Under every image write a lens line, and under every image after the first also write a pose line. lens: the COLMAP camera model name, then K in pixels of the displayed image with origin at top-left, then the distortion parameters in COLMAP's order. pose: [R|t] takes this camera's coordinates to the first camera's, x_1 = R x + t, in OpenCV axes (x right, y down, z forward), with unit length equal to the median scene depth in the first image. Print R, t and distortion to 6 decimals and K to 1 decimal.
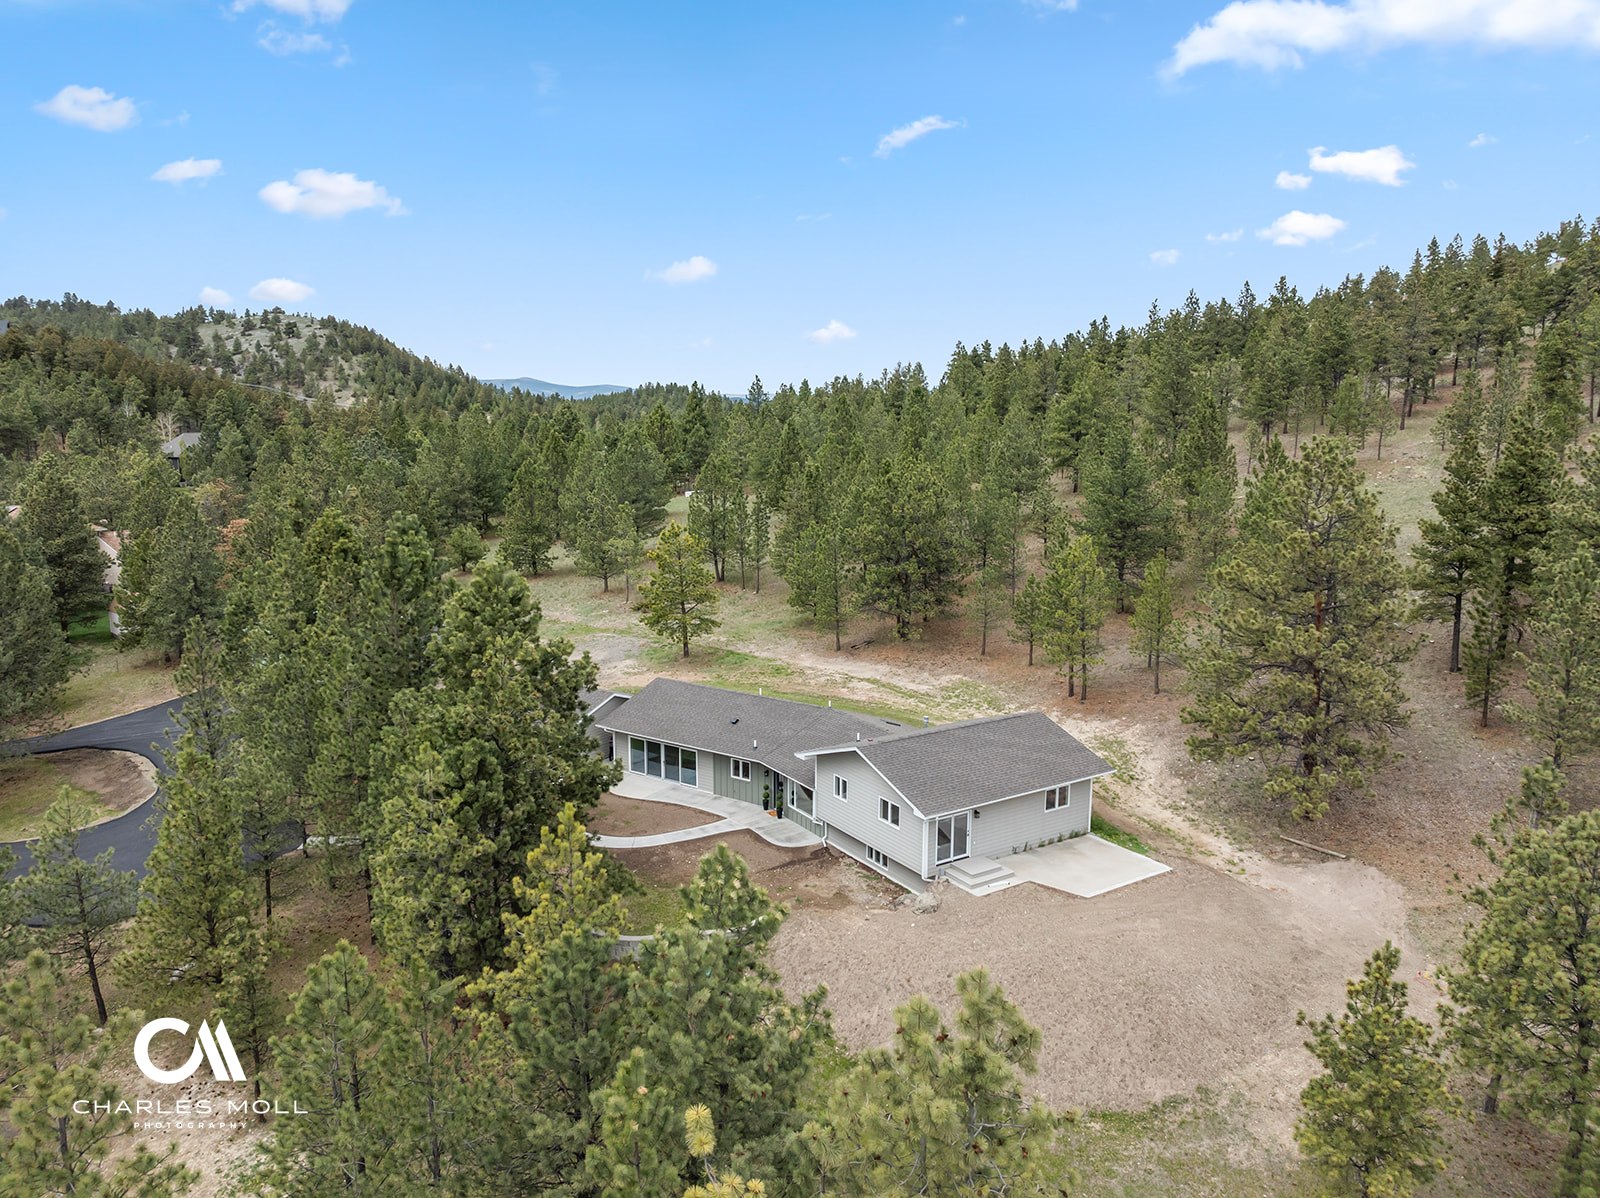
lens RADIAL K [[1132.6, 0, 789.7], [0, 1132.6, 596.7], [0, 0, 1]] dist [-0.031660, 0.013069]
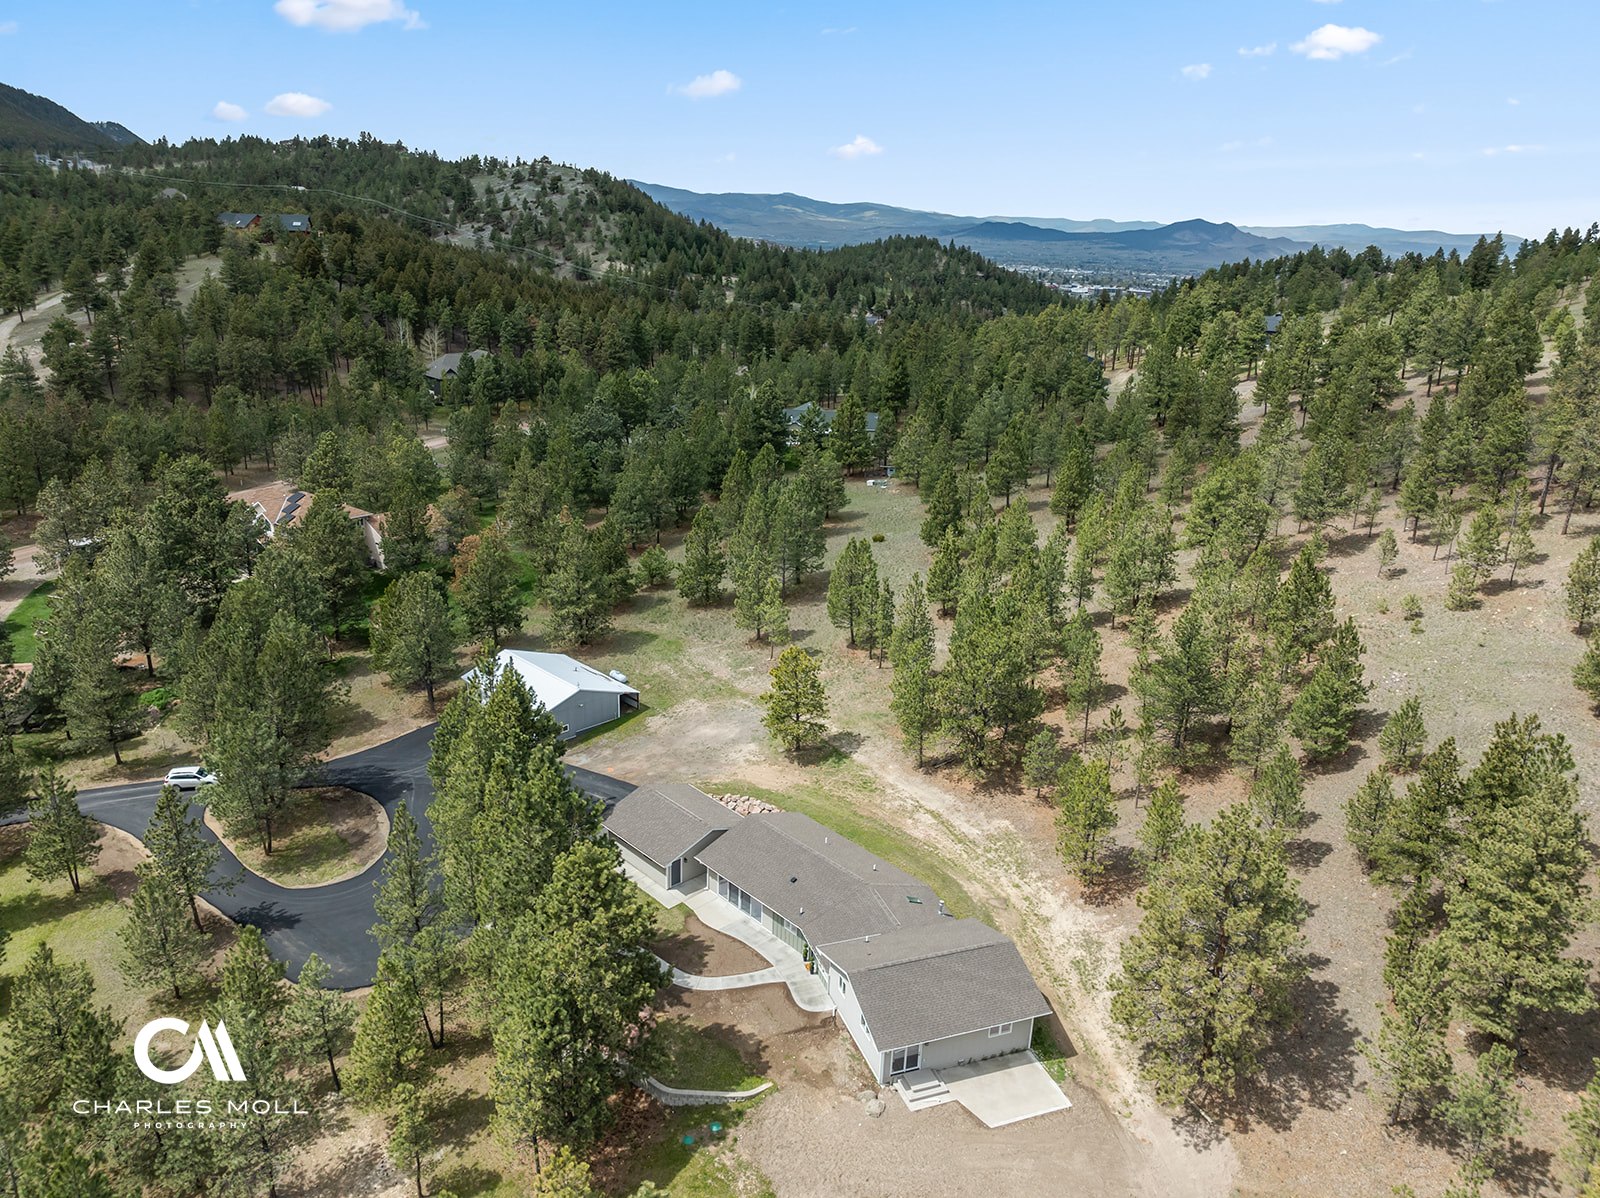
lens RADIAL K [[1132.6, 0, 806.3], [0, 1132.6, 602.4], [0, 0, 1]] dist [-0.031660, 0.013069]
pose [[0.976034, 0.105574, -0.190291, 0.052829], [-0.071450, 0.981429, 0.178023, -0.128784], [0.205552, -0.160160, 0.965452, -0.055517]]
